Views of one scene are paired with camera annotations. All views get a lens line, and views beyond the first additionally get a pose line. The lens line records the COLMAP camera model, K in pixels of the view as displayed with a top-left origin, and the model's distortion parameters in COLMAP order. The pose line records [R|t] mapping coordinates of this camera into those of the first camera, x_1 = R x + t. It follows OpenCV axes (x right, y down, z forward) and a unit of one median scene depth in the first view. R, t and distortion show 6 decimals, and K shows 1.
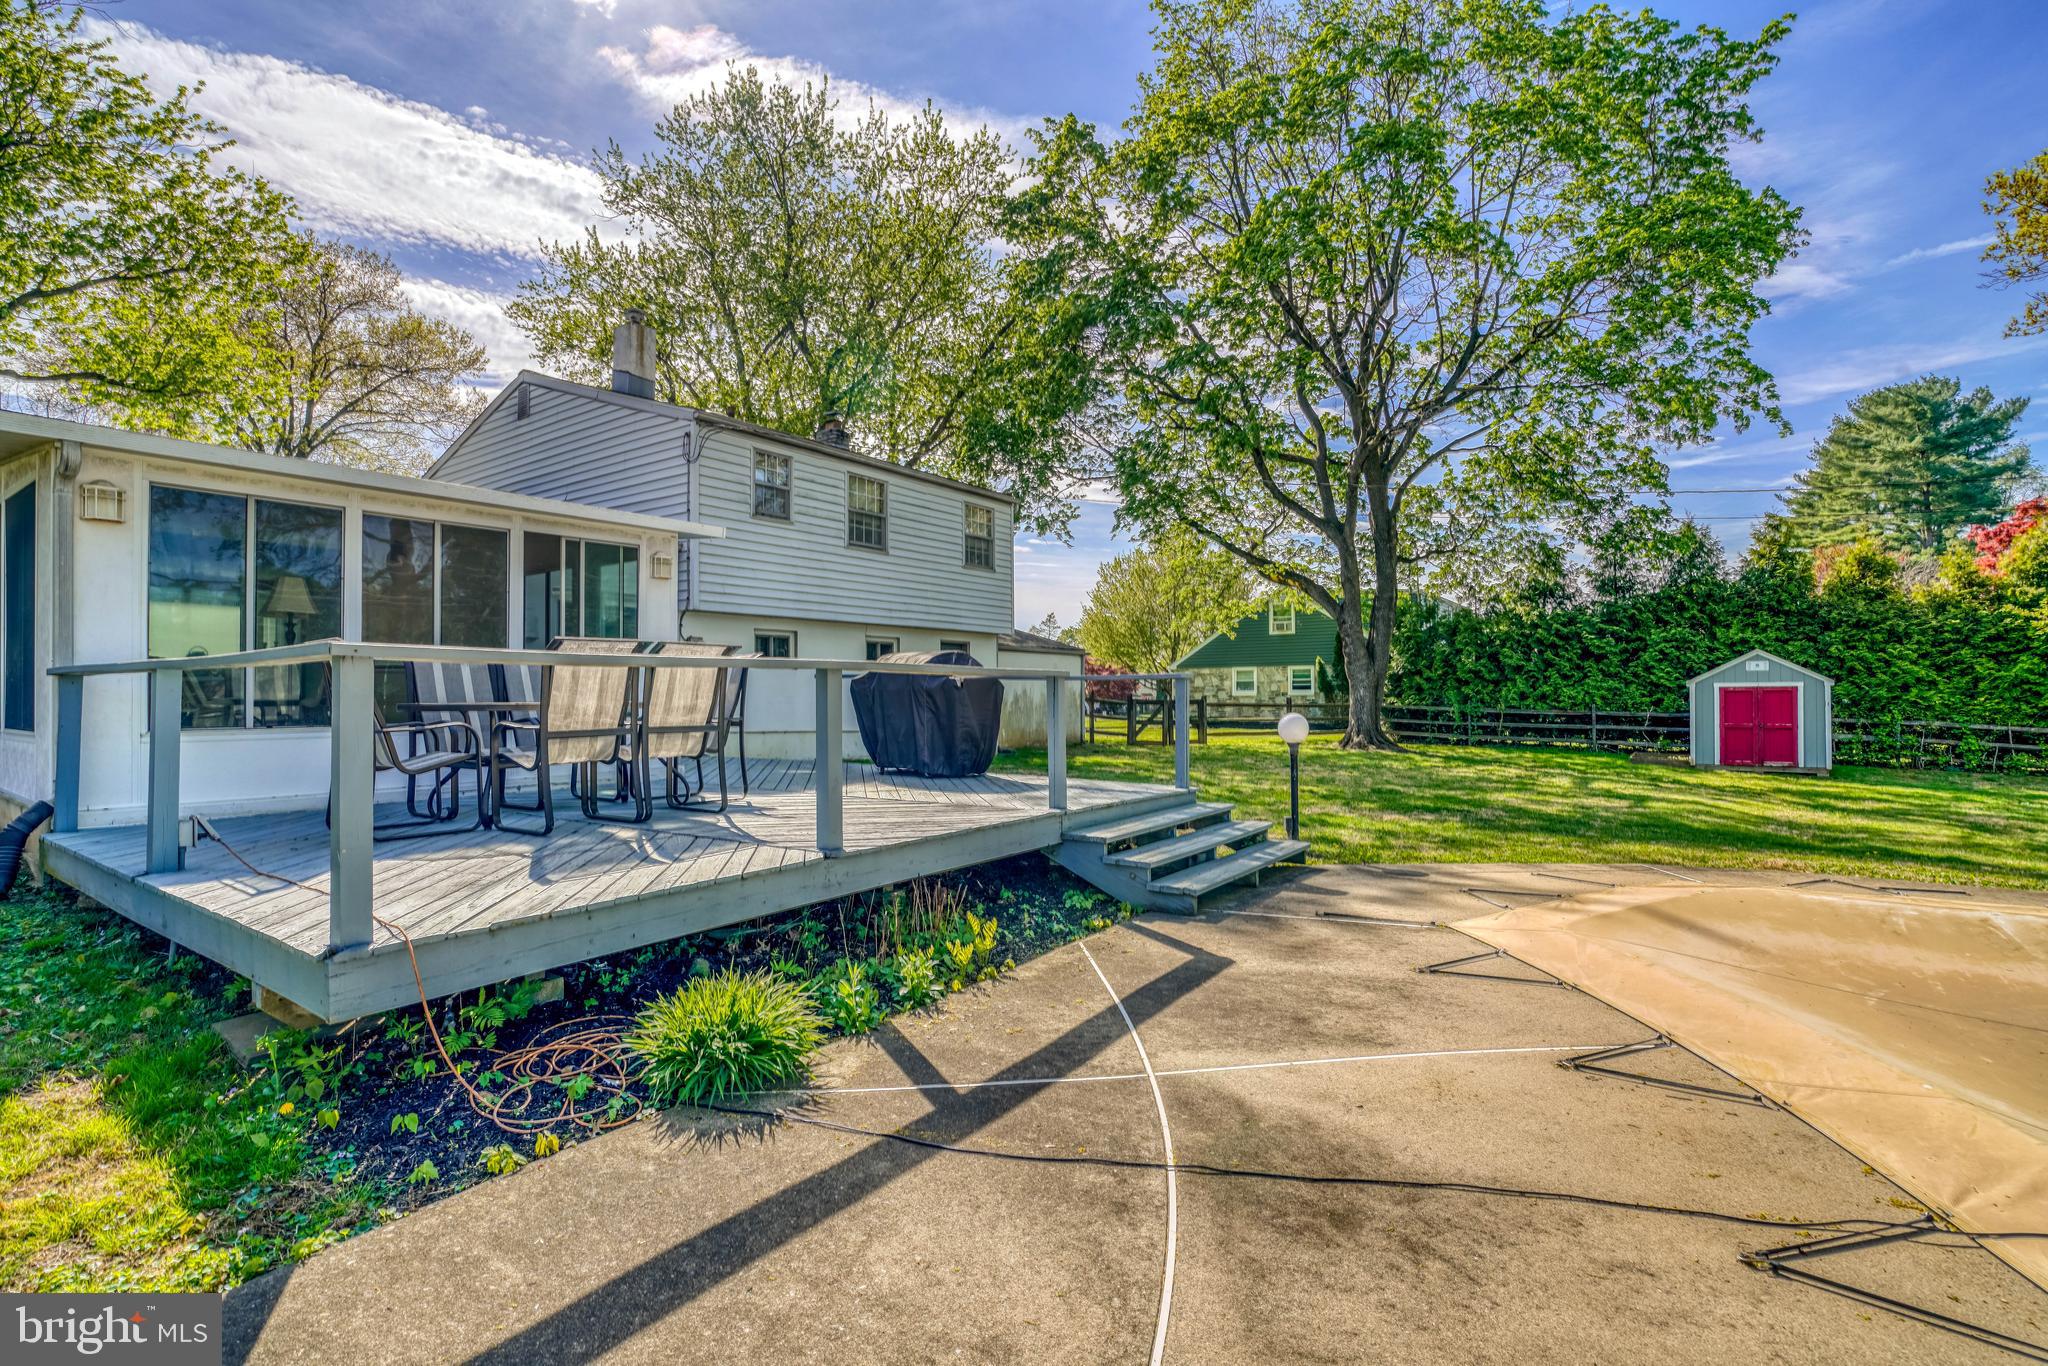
lens RADIAL K [[948.2, 0, 1024.0], [0, 948.2, 683.0], [0, 0, 1]] dist [-0.057874, 0.024236]
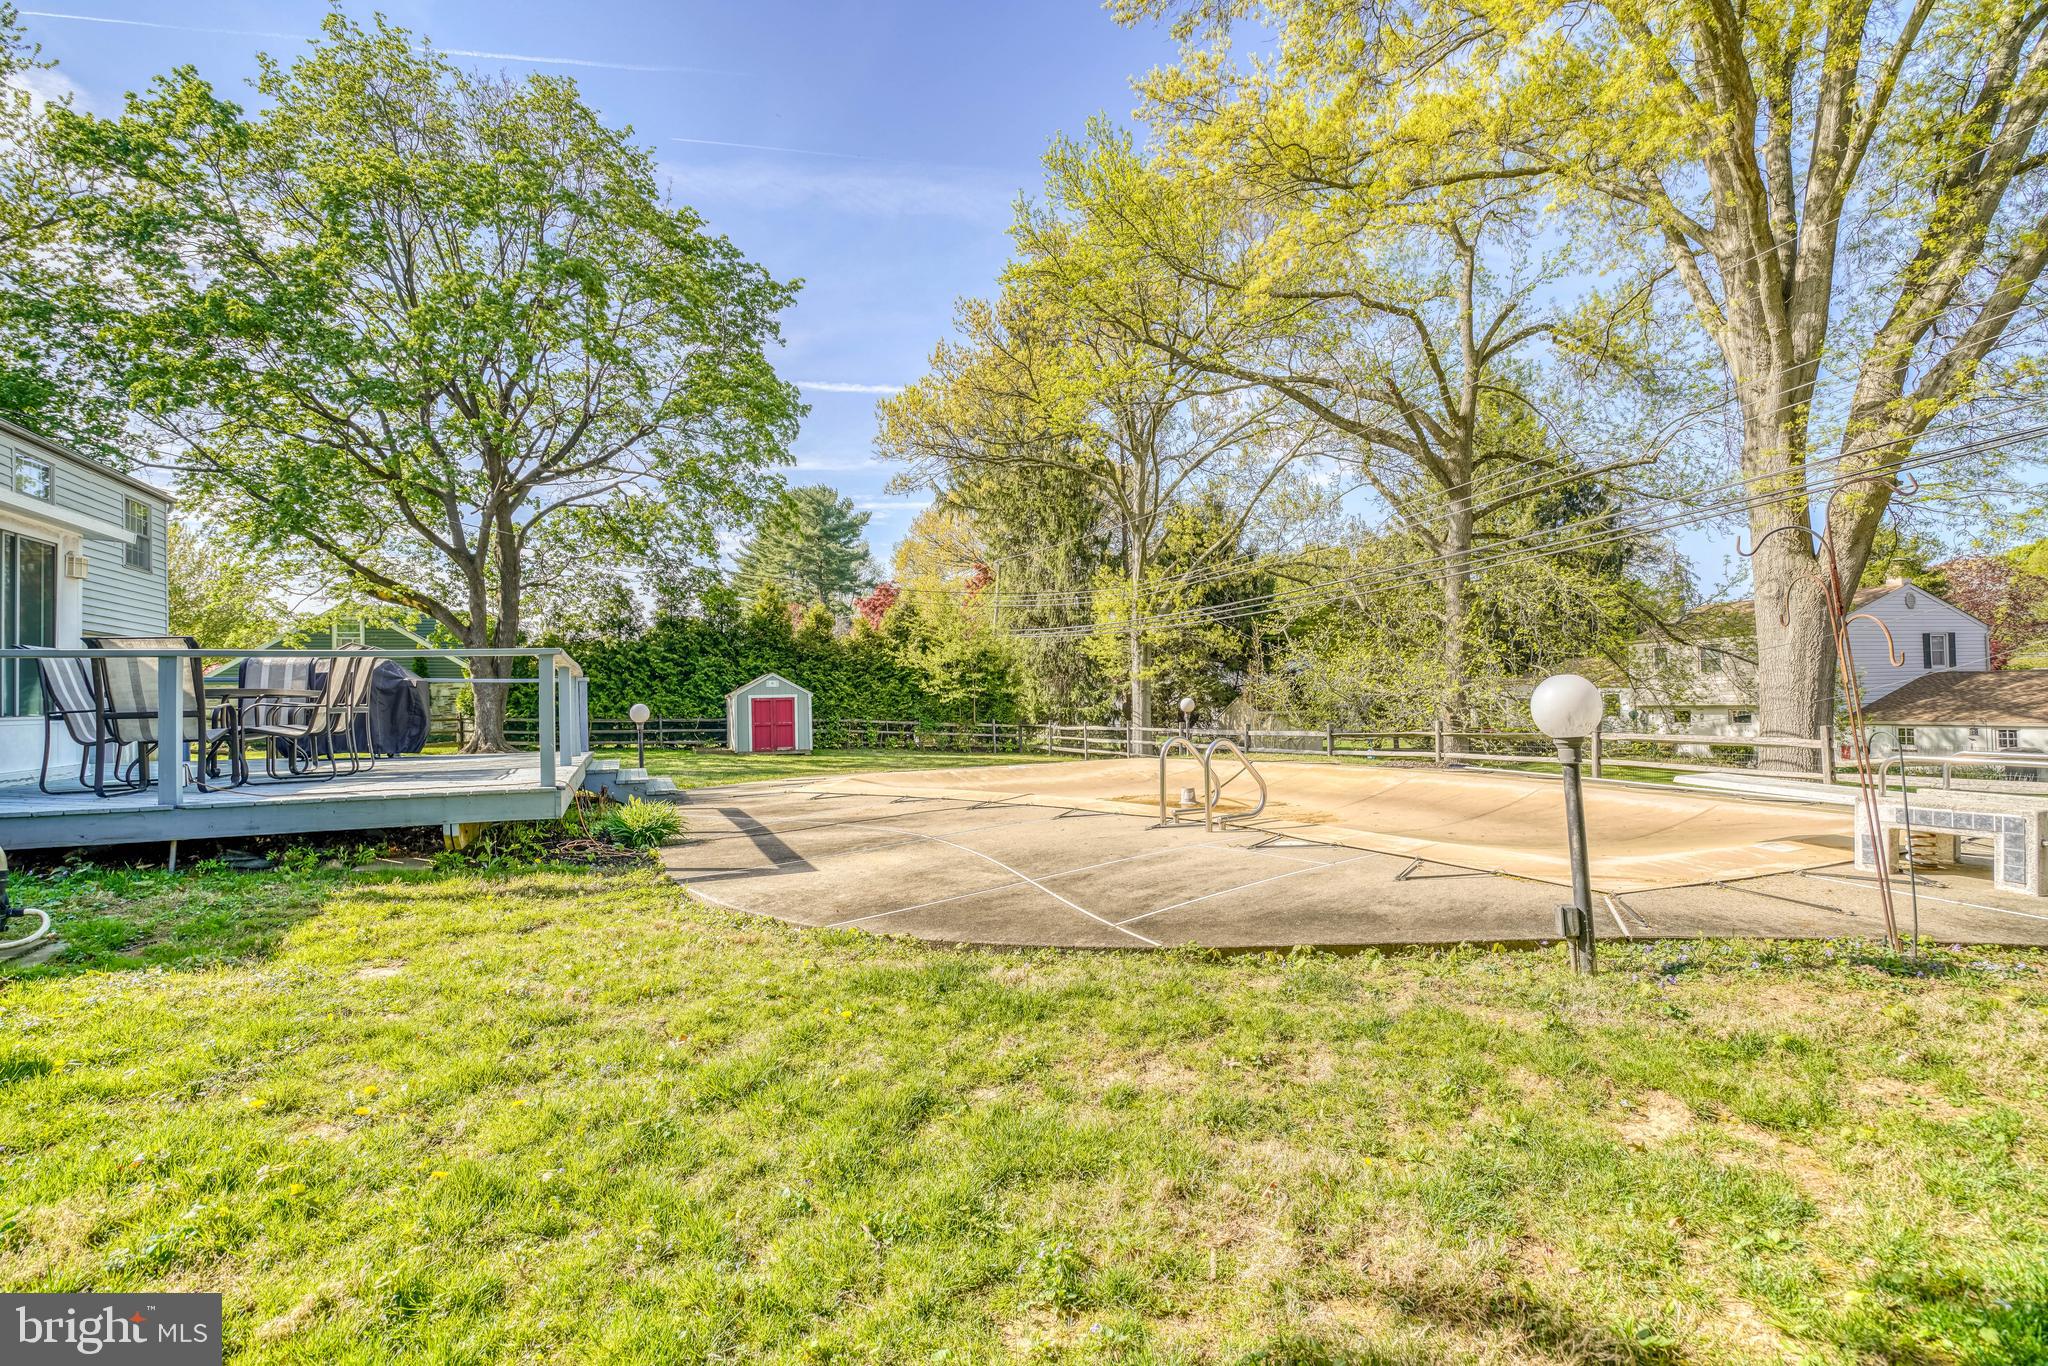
lens RADIAL K [[948.2, 0, 1024.0], [0, 948.2, 683.0], [0, 0, 1]] dist [-0.057874, 0.024236]
pose [[0.537888, 0.010148, 0.842955, -0.236862], [0.012344, 0.999726, -0.019912, 0.013411], [-0.842926, 0.021116, 0.537615, -0.142667]]
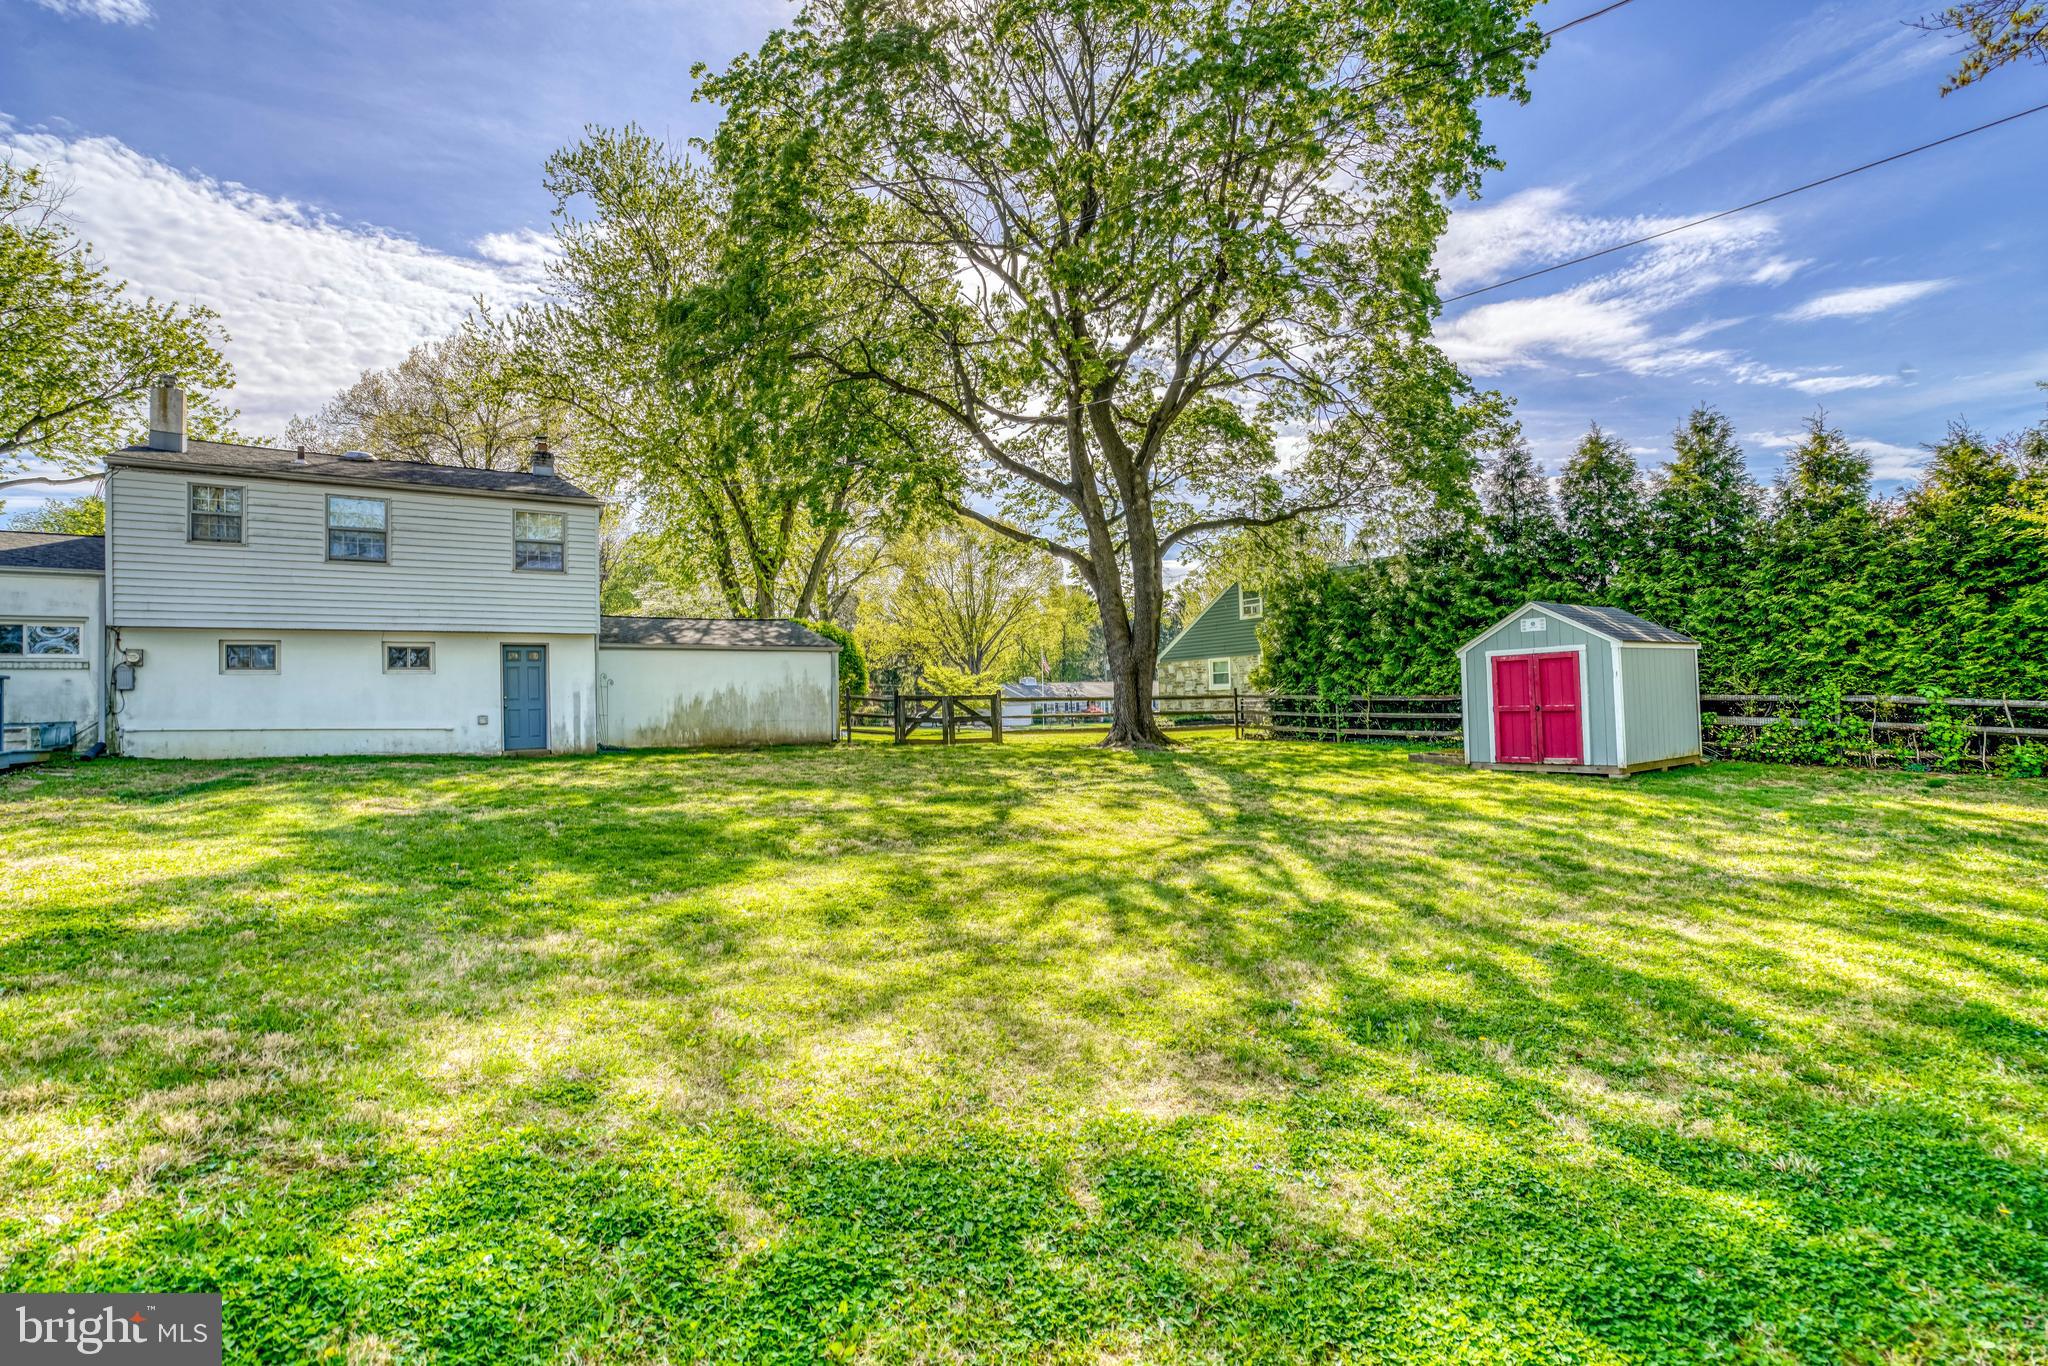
lens RADIAL K [[948.2, 0, 1024.0], [0, 948.2, 683.0], [0, 0, 1]] dist [-0.057874, 0.024236]
pose [[0.941297, -0.031720, -0.336086, 0.569885], [0.029066, 0.999494, -0.012927, 0.021103], [0.336326, 0.002400, 0.941743, 0.156293]]
